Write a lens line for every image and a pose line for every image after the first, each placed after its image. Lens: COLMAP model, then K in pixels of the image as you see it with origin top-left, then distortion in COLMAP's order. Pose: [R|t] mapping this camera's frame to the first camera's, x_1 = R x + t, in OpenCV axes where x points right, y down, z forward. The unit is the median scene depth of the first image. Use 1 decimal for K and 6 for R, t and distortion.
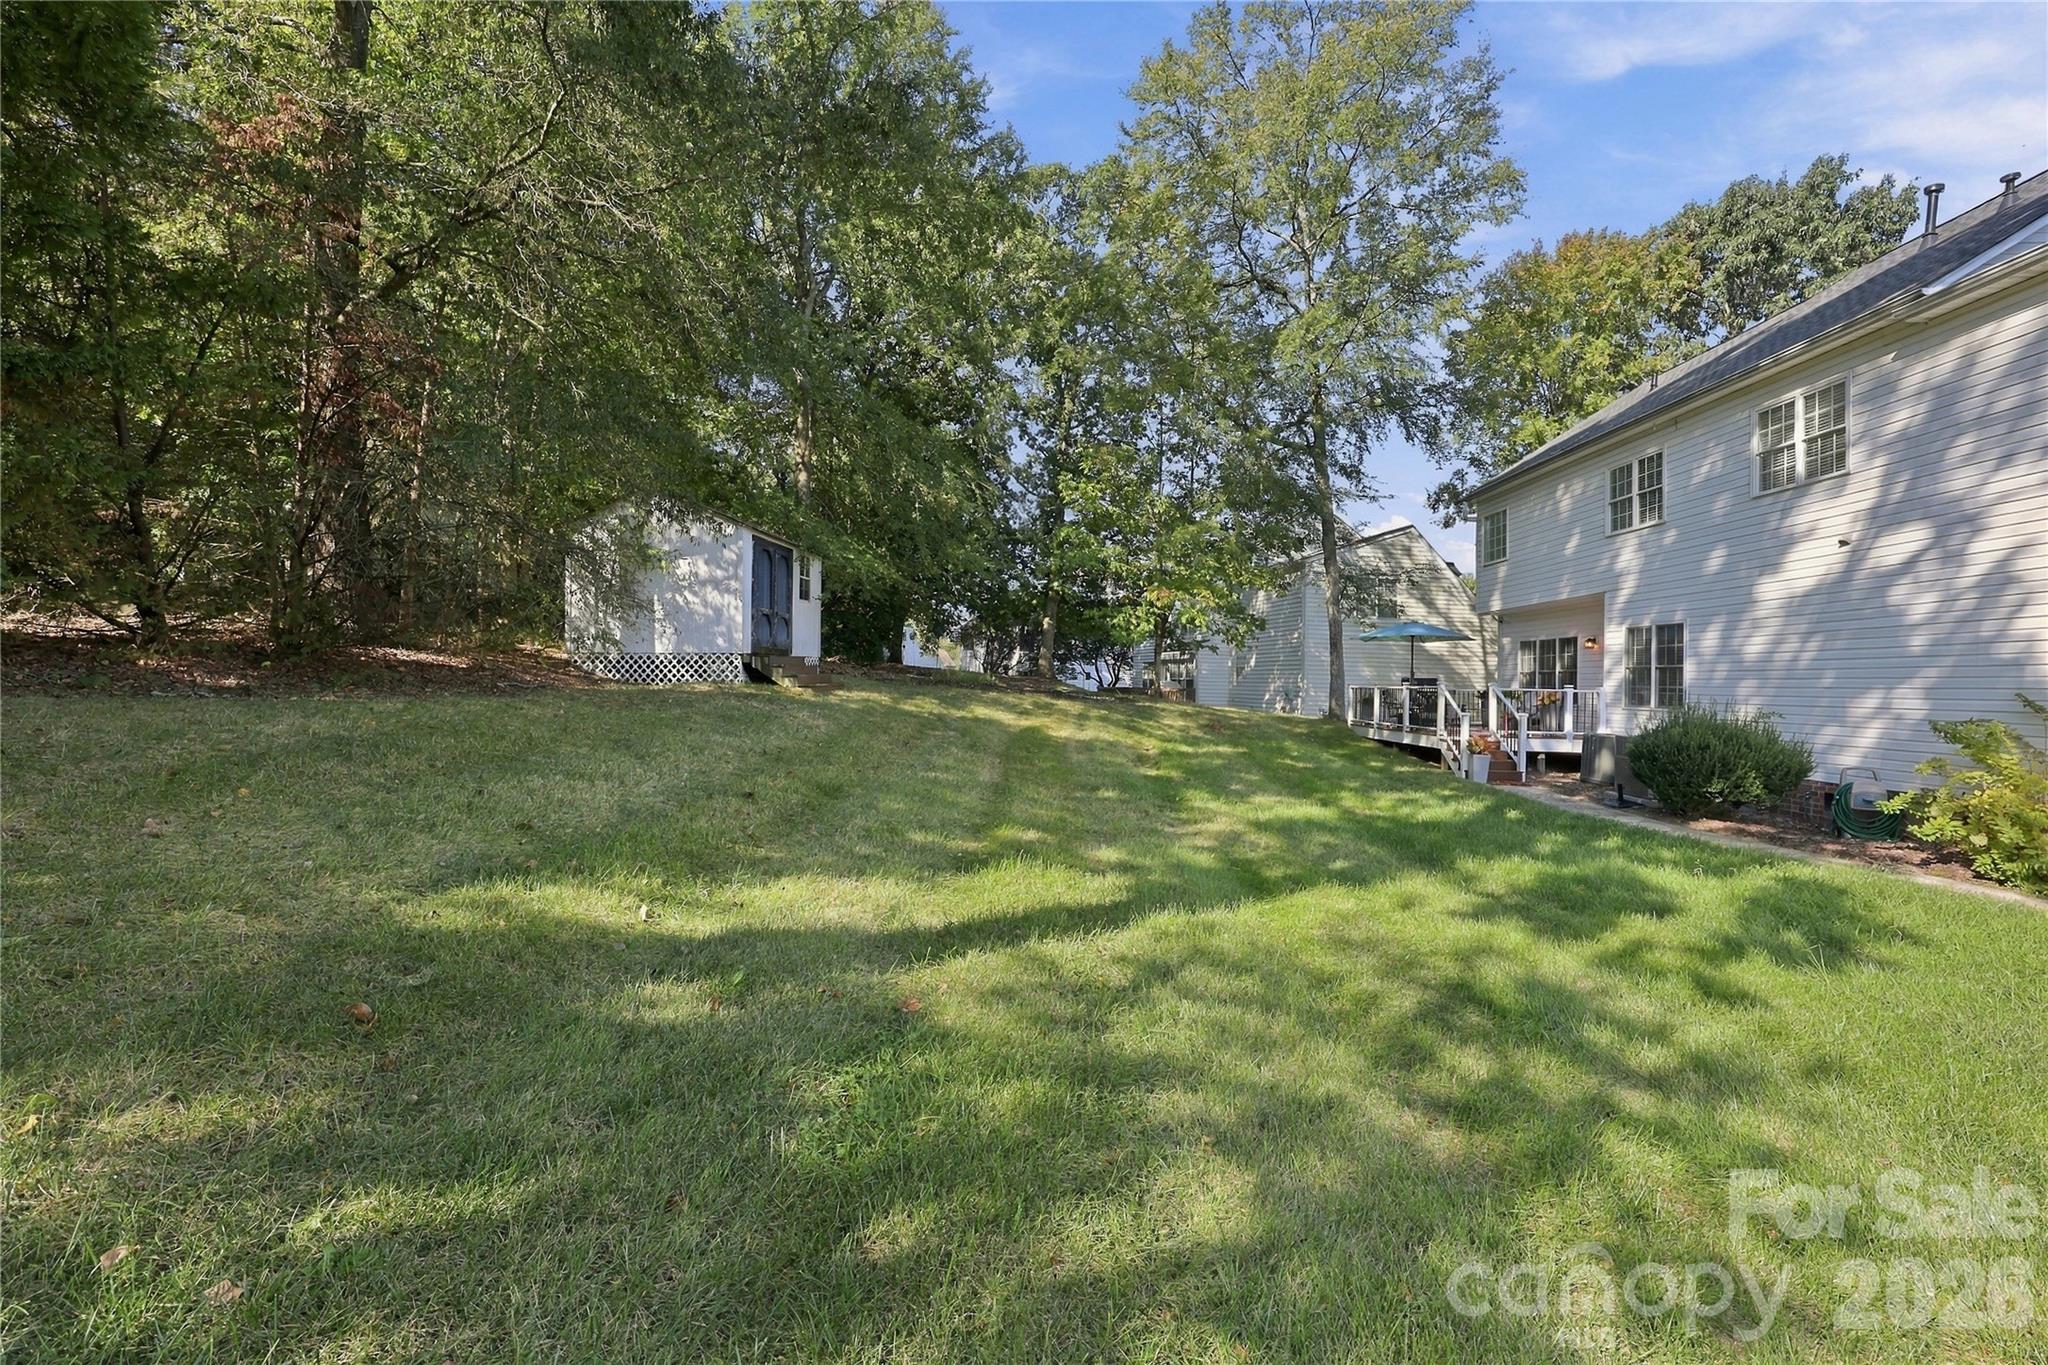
lens RADIAL K [[849.3, 0, 1024.0], [0, 849.3, 682.5], [0, 0, 1]] dist [-0.017339, -0.000067]
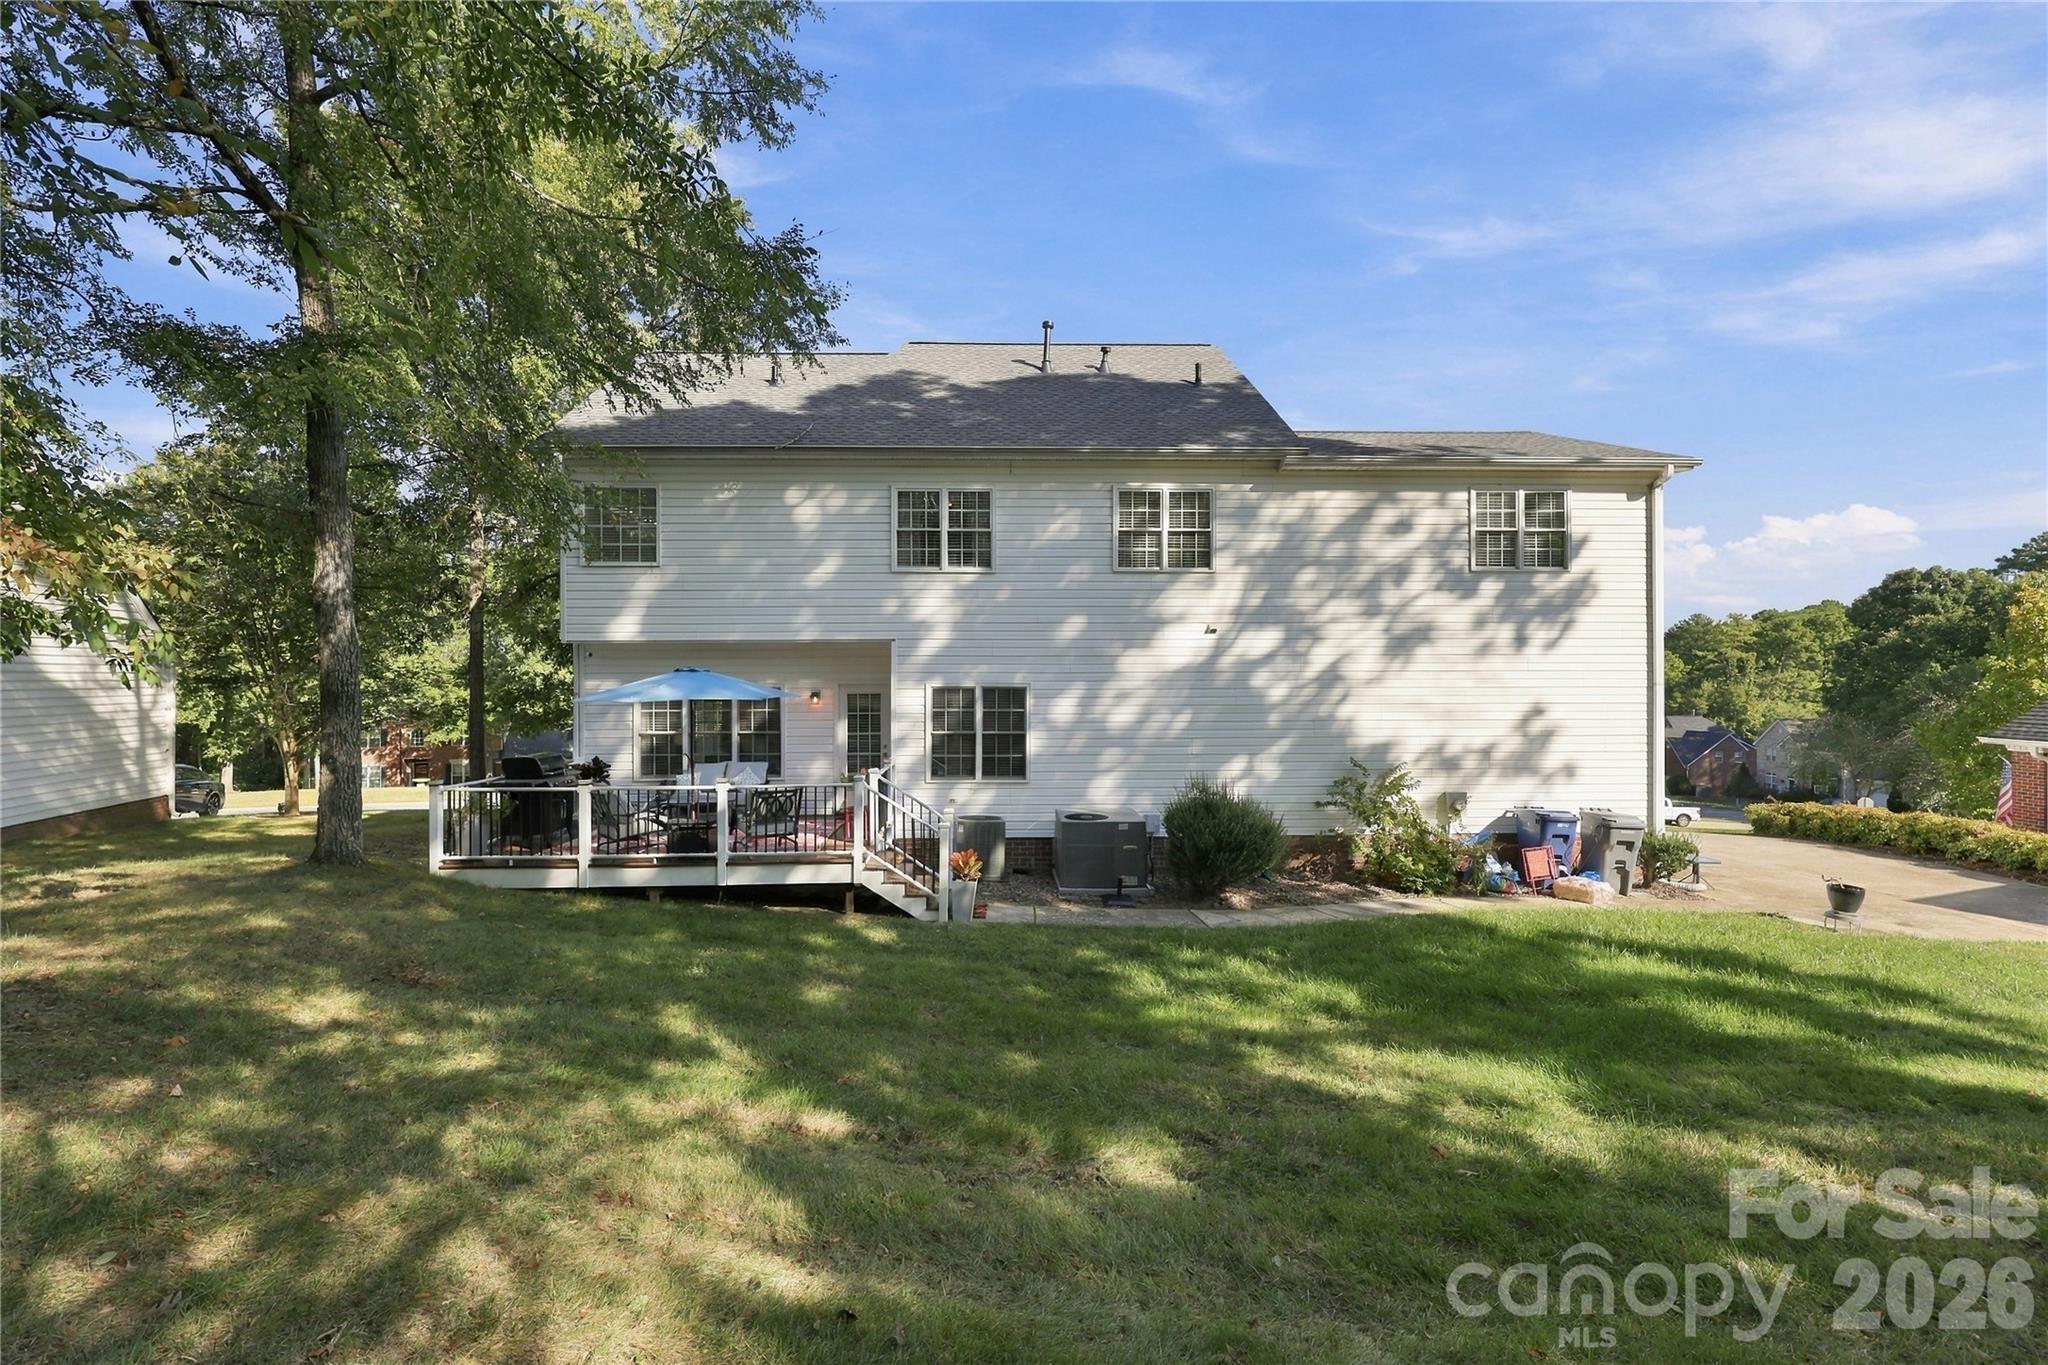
lens RADIAL K [[869.4, 0, 1024.0], [0, 869.4, 682.5], [0, 0, 1]] dist [-0.000434, -0.000050]
pose [[-0.070321, -0.010579, 0.997468, -0.202298], [0.001810, 0.999941, 0.010733, -0.101932], [-0.997523, 0.002560, -0.070297, 1.261848]]
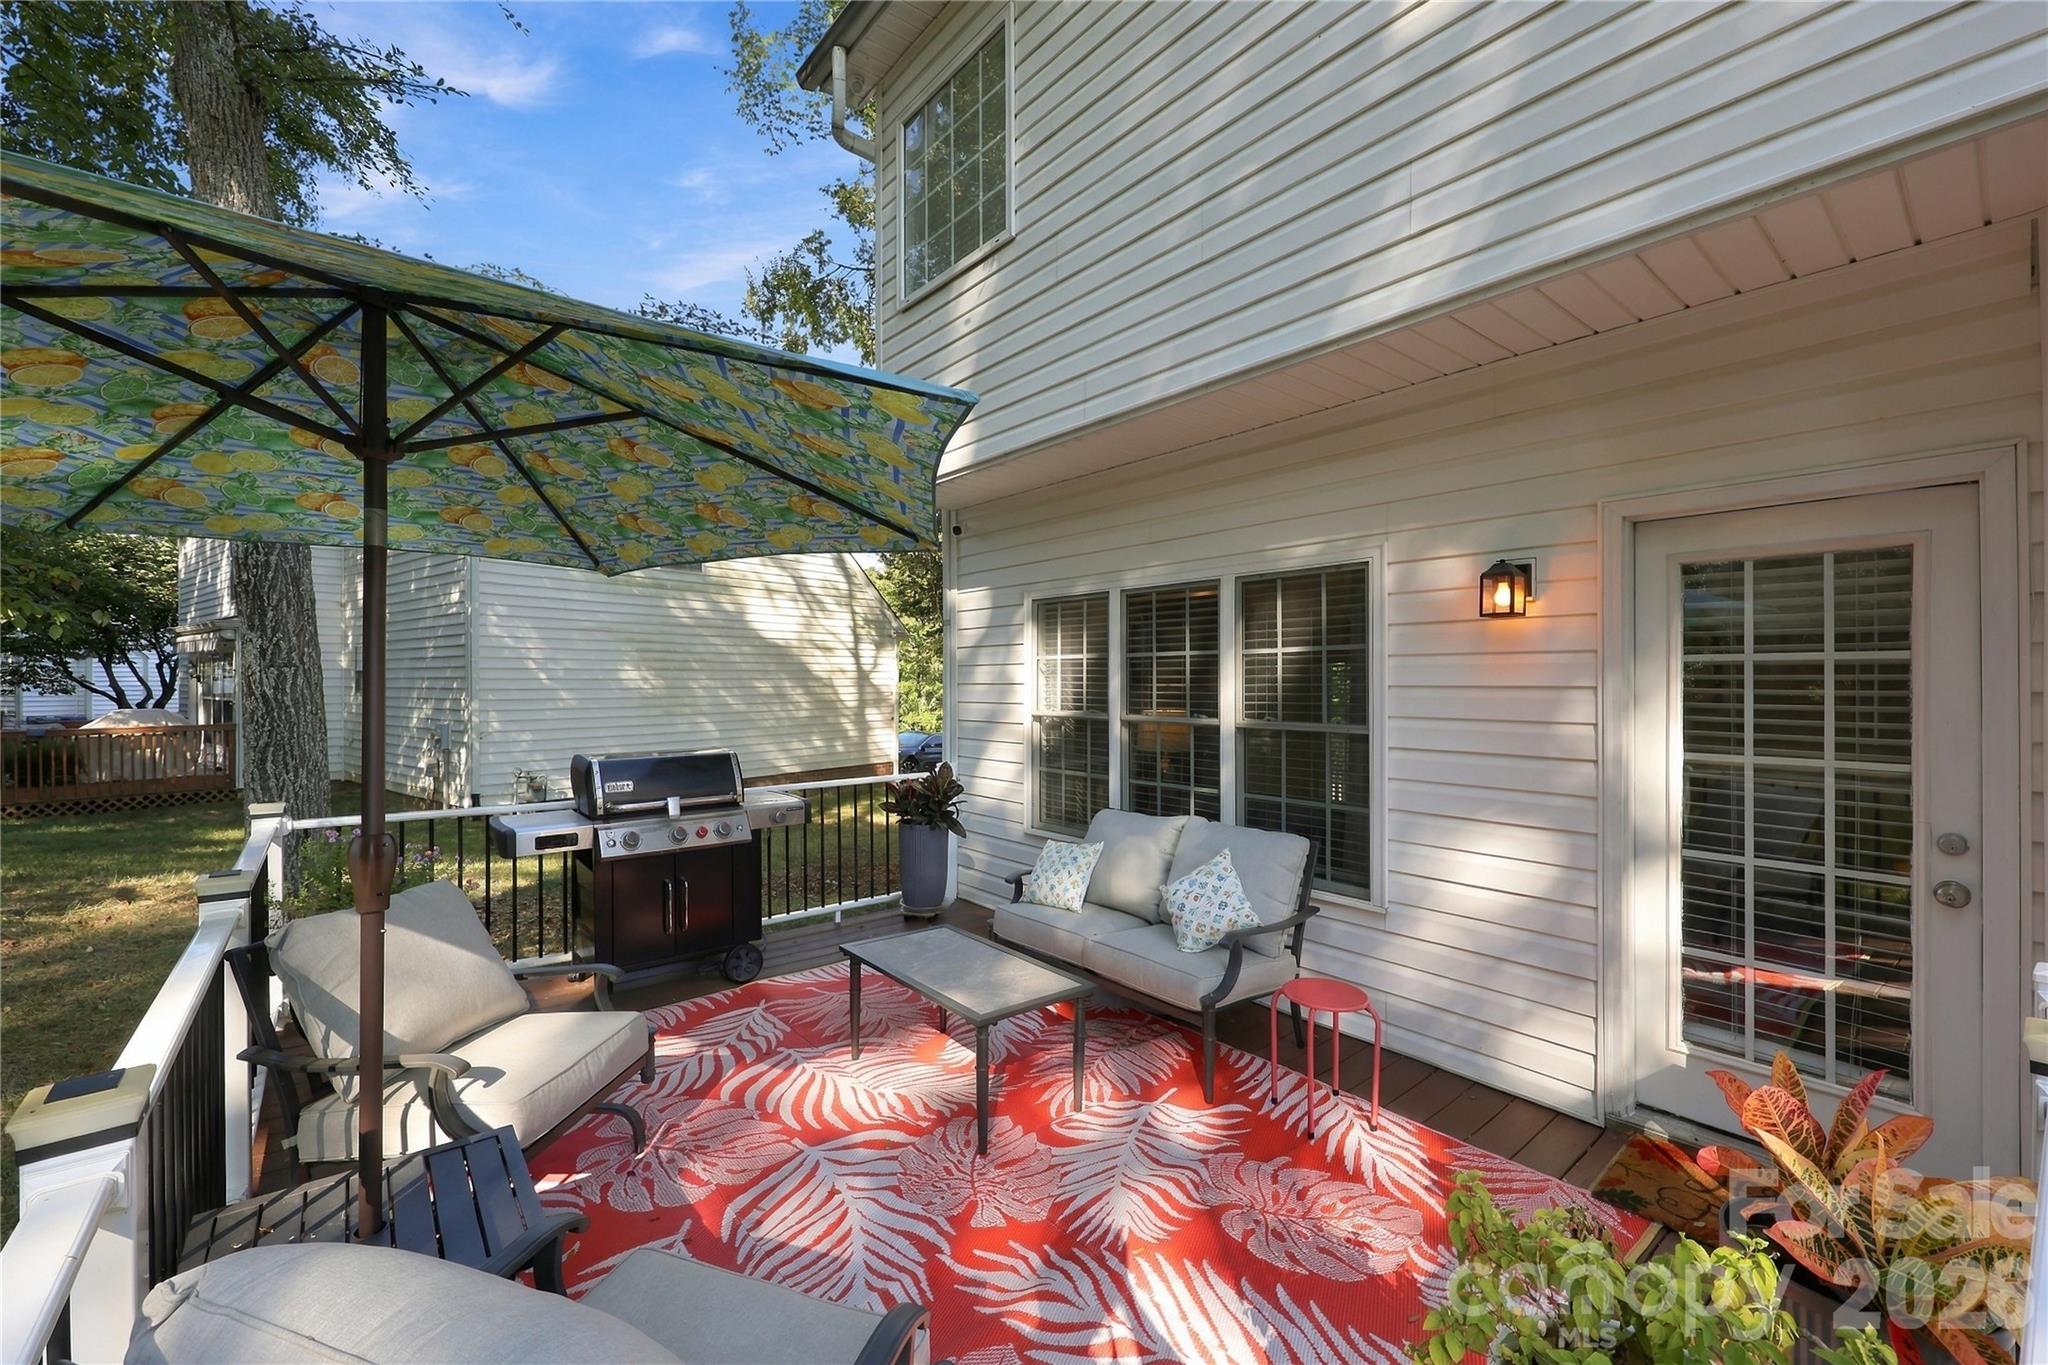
lens RADIAL K [[849.3, 0, 1024.0], [0, 849.3, 682.5], [0, 0, 1]] dist [-0.017339, -0.000067]
pose [[0.755918, -0.009493, 0.654598, 0.703150], [-0.004042, 0.999808, 0.019167, -0.046462], [-0.654654, -0.017134, 0.755734, 1.354236]]
